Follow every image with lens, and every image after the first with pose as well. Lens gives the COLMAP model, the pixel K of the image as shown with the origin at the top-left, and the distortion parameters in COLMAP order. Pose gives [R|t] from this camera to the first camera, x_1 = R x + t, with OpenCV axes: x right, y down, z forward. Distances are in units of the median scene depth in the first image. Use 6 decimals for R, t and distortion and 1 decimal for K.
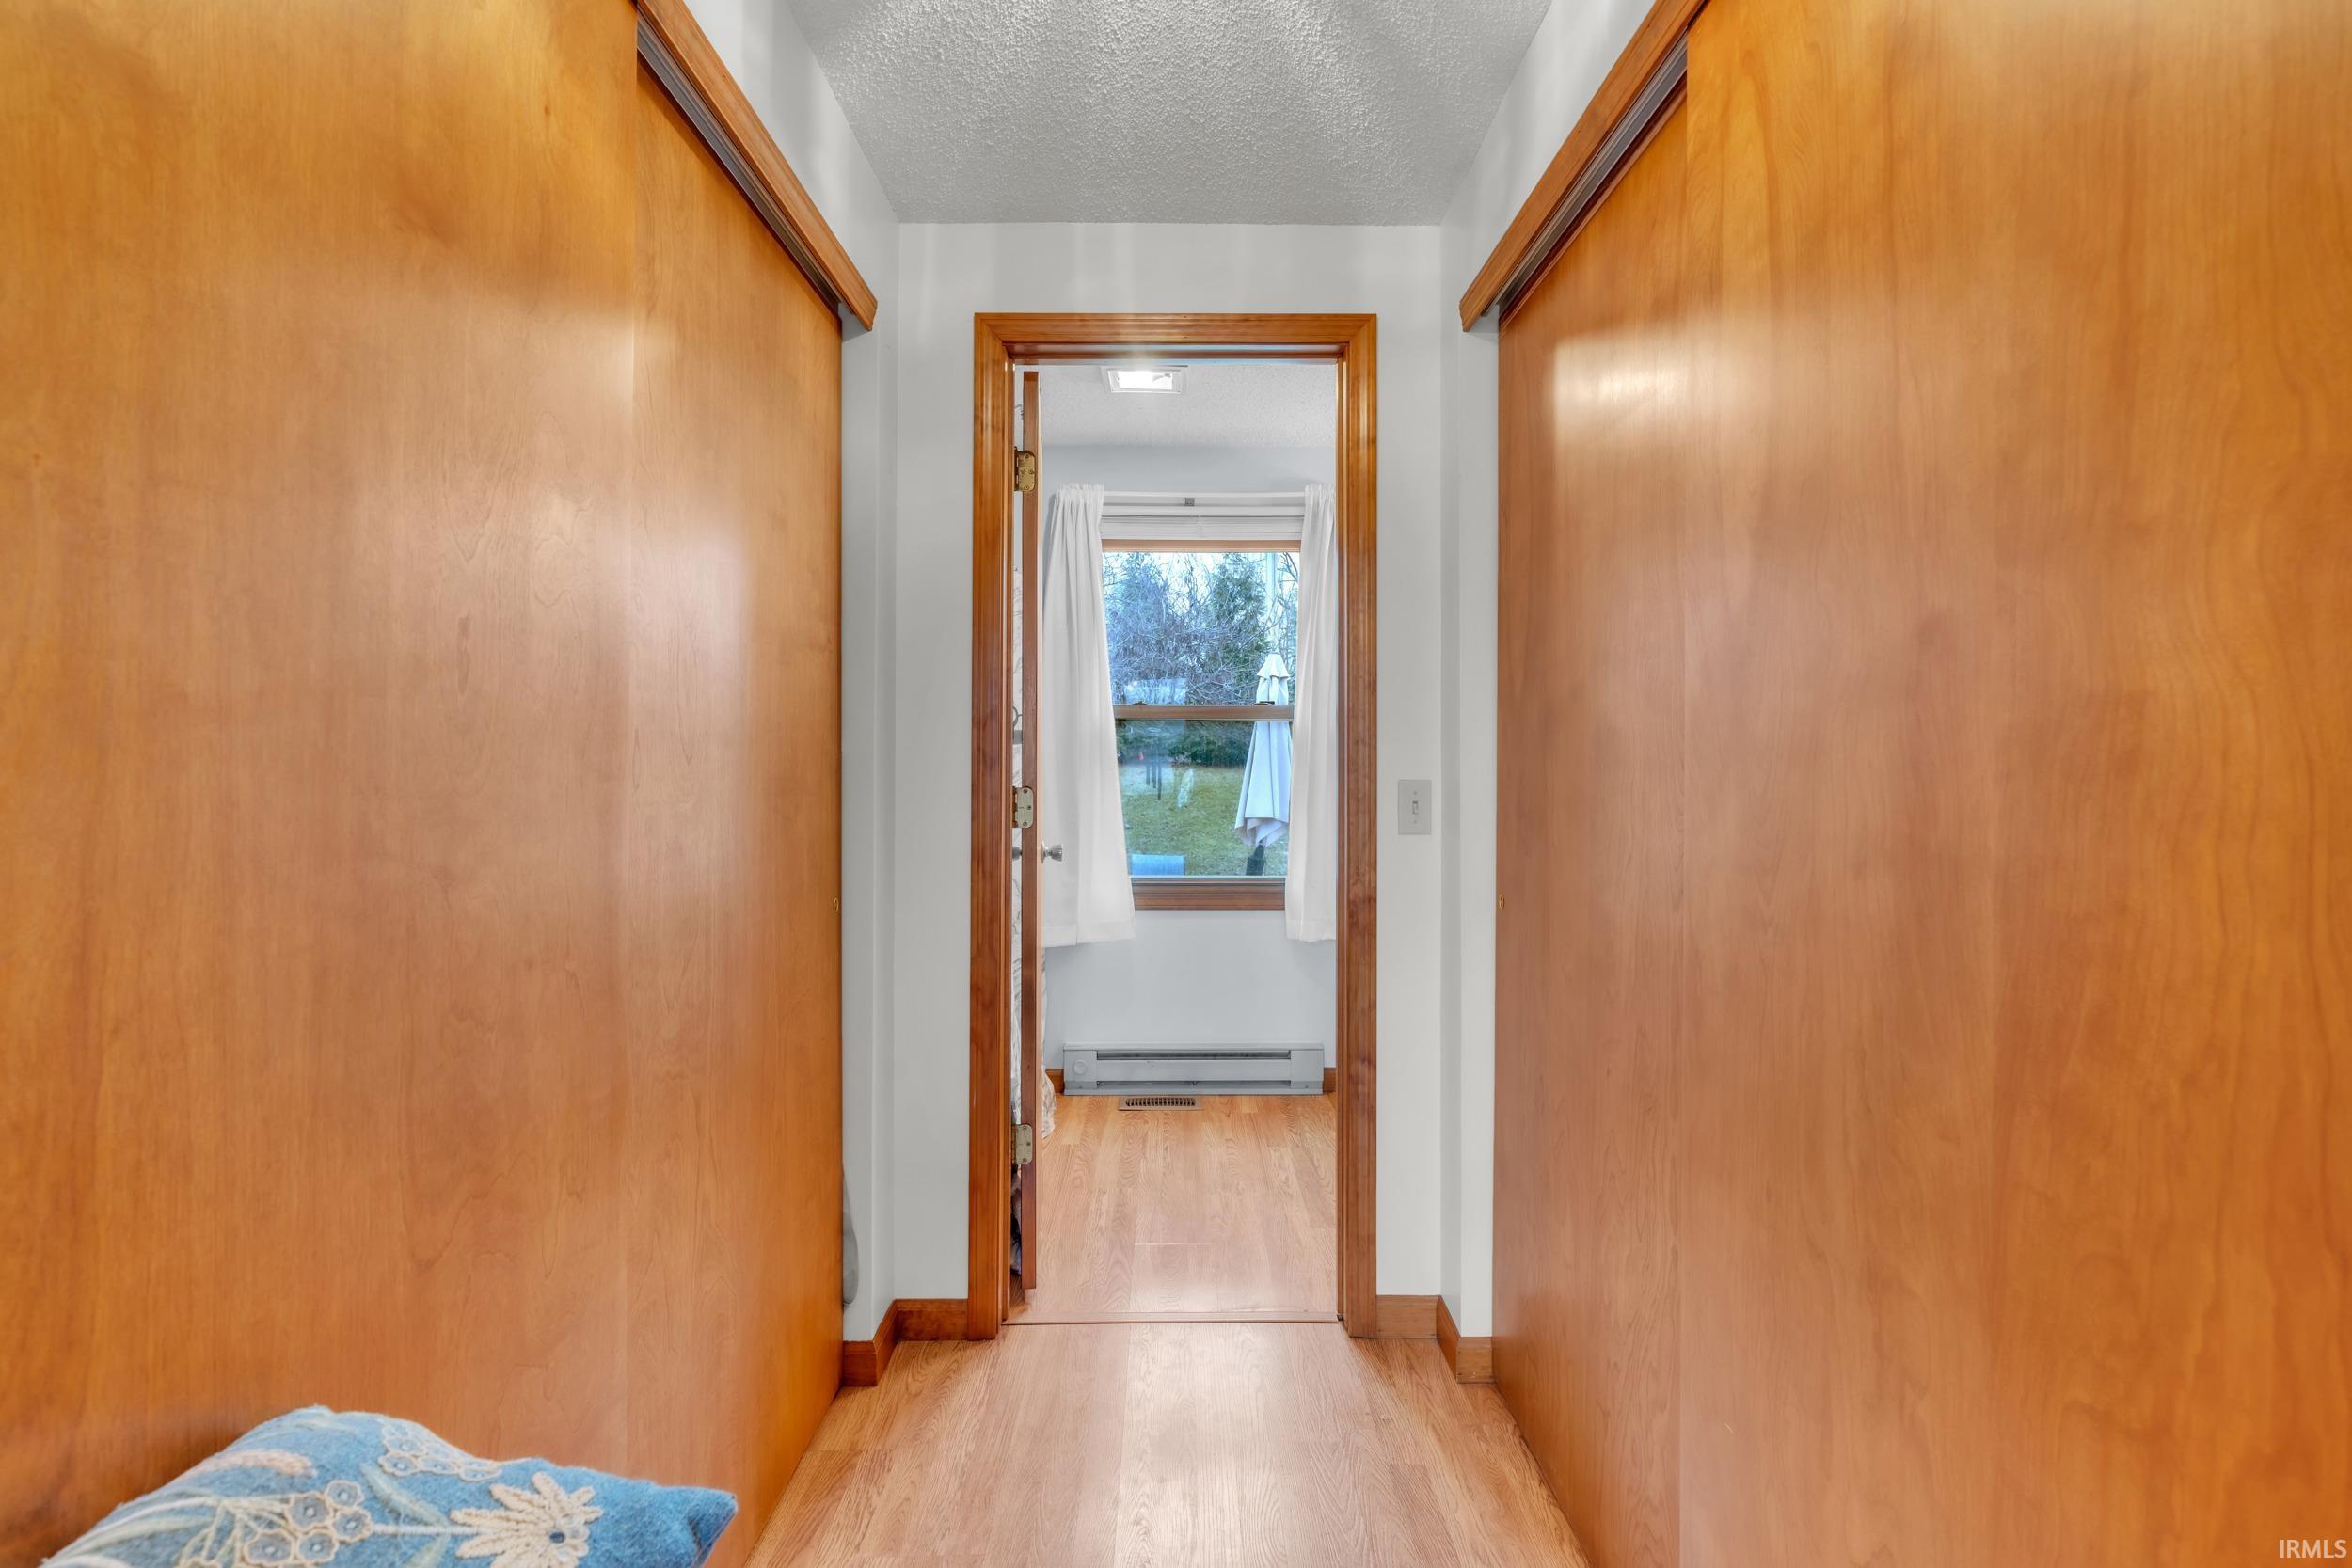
lens RADIAL K [[1070.9, 0, 1167.4], [0, 1070.9, 773.1], [0, 0, 1]] dist [-0.003238, -0.000358]
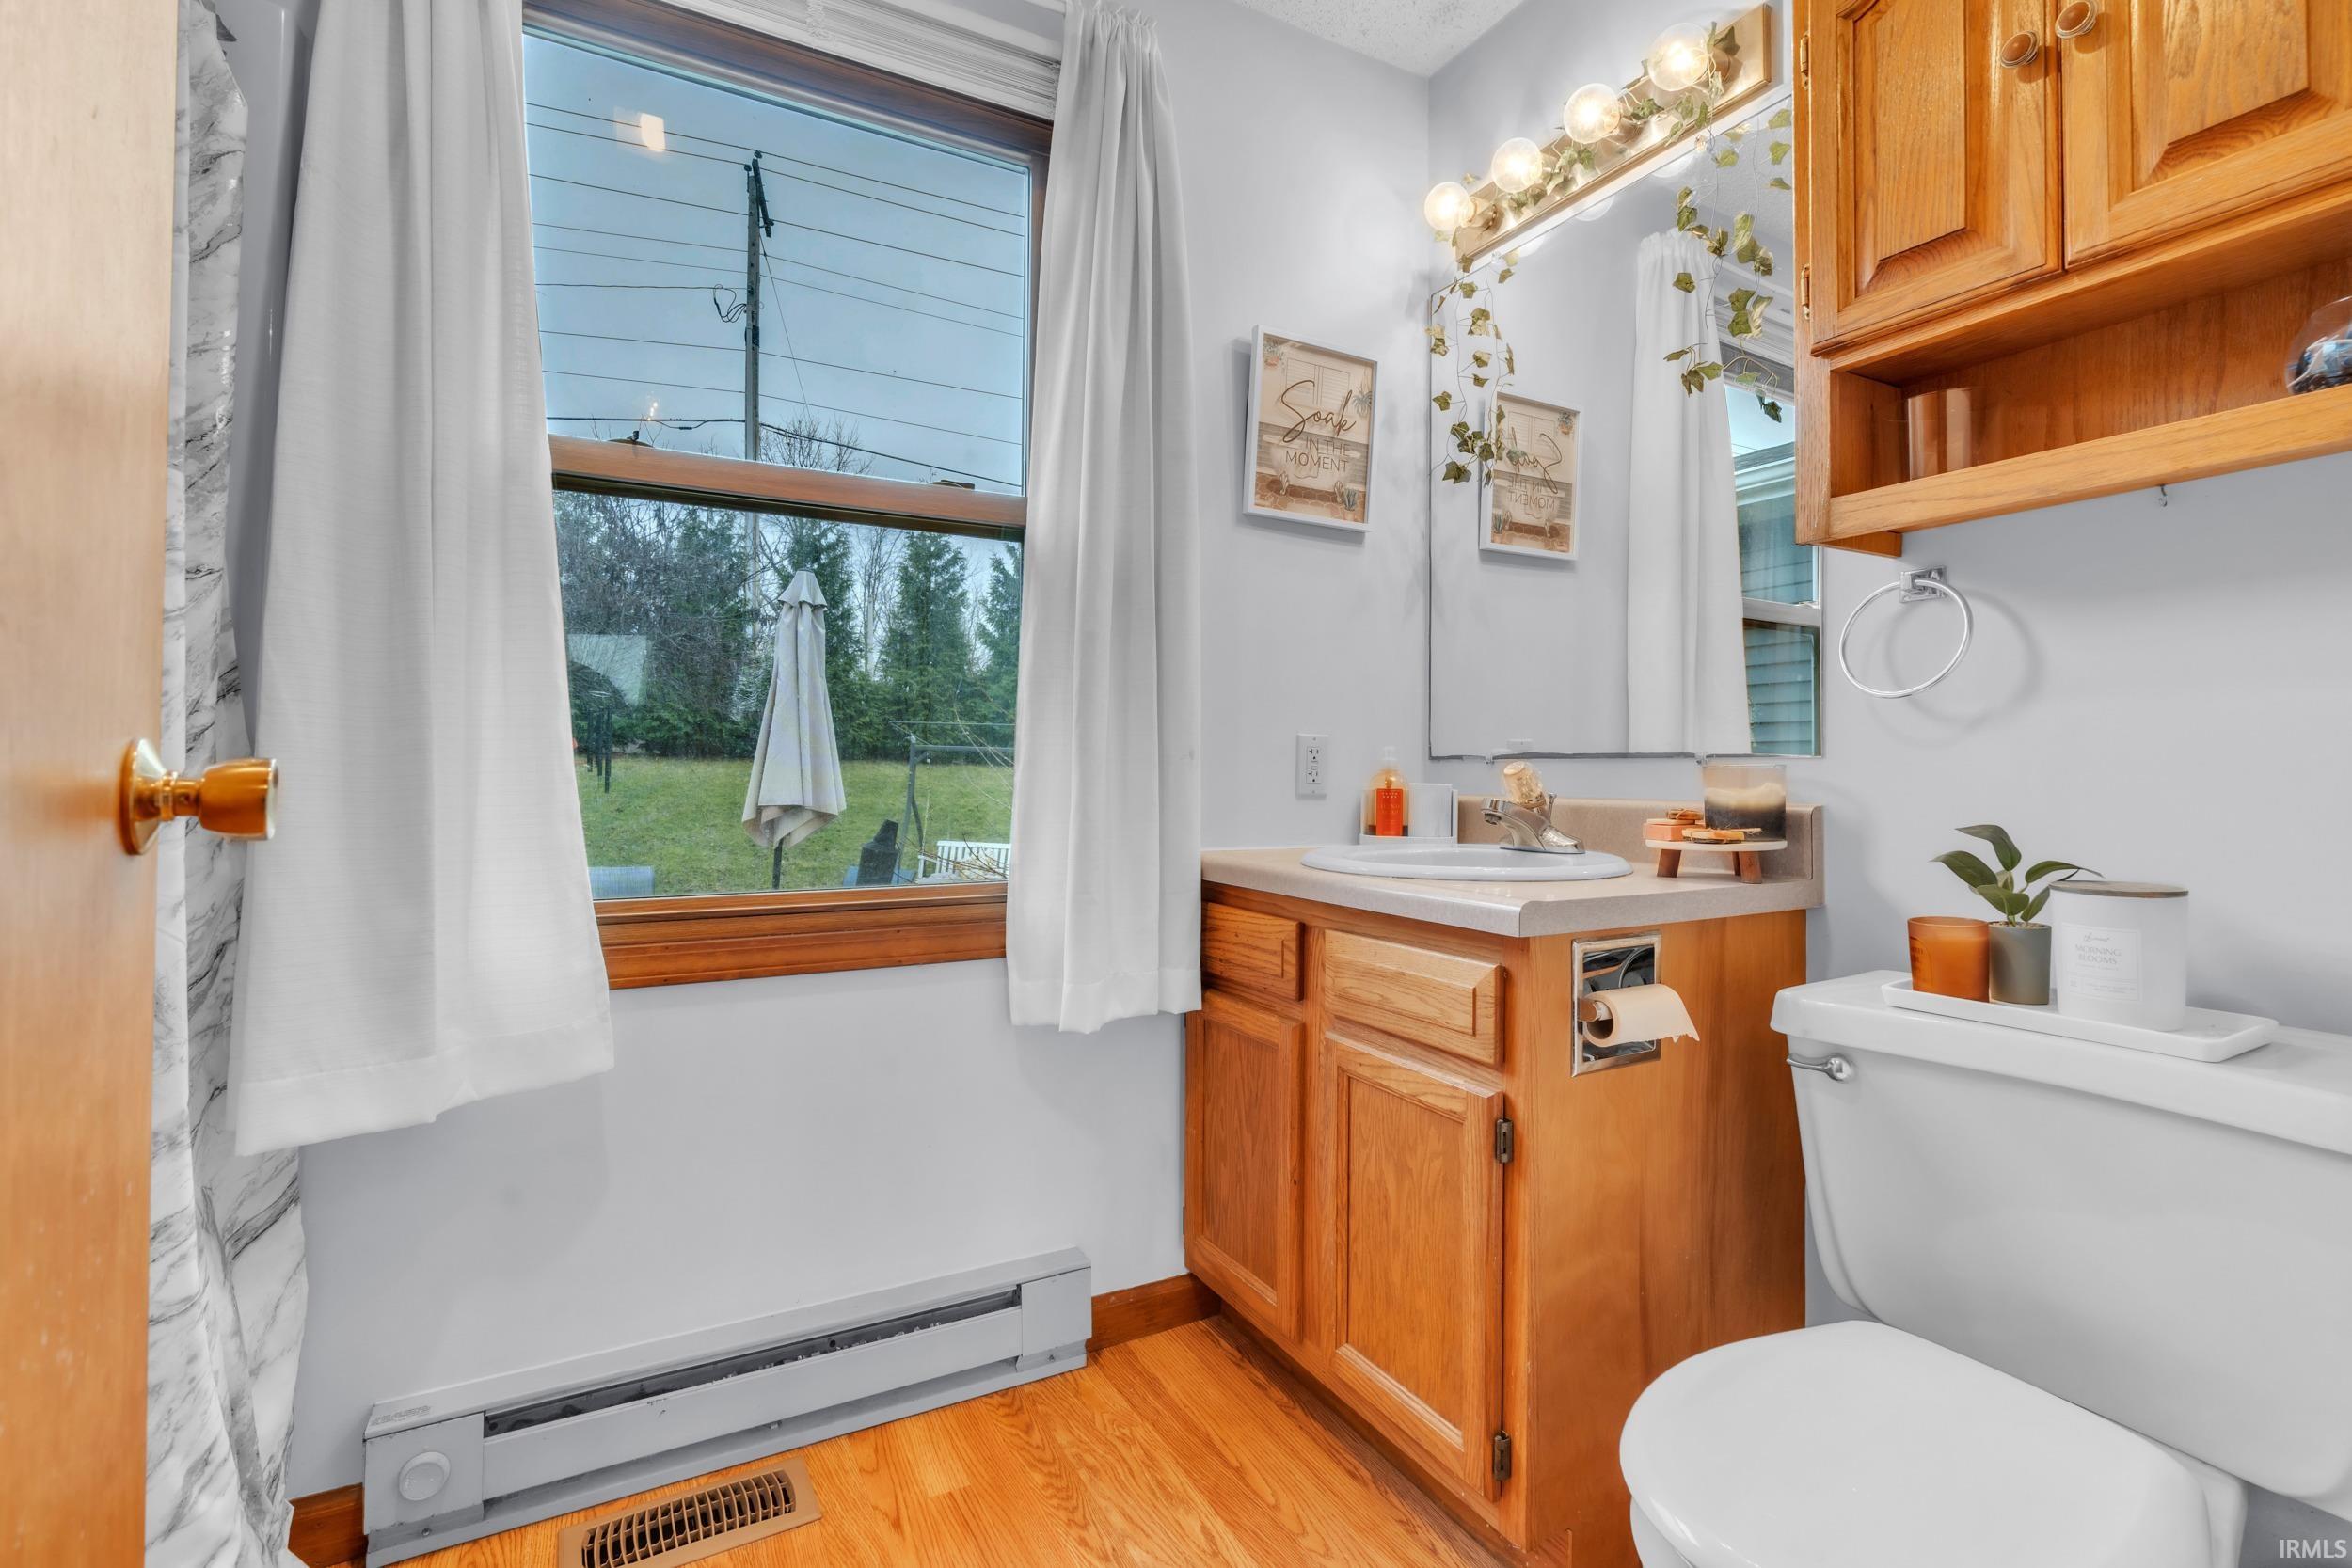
lens RADIAL K [[1070.9, 0, 1199.4], [0, 1070.9, 759.0], [0, 0, 1]] dist [-0.003238, -0.000358]
pose [[0.872878, 0.007541, 0.487881, -0.029276], [0.001815, 0.999823, -0.018701, 0.047521], [-0.487936, 0.017209, 0.872710, 0.501503]]
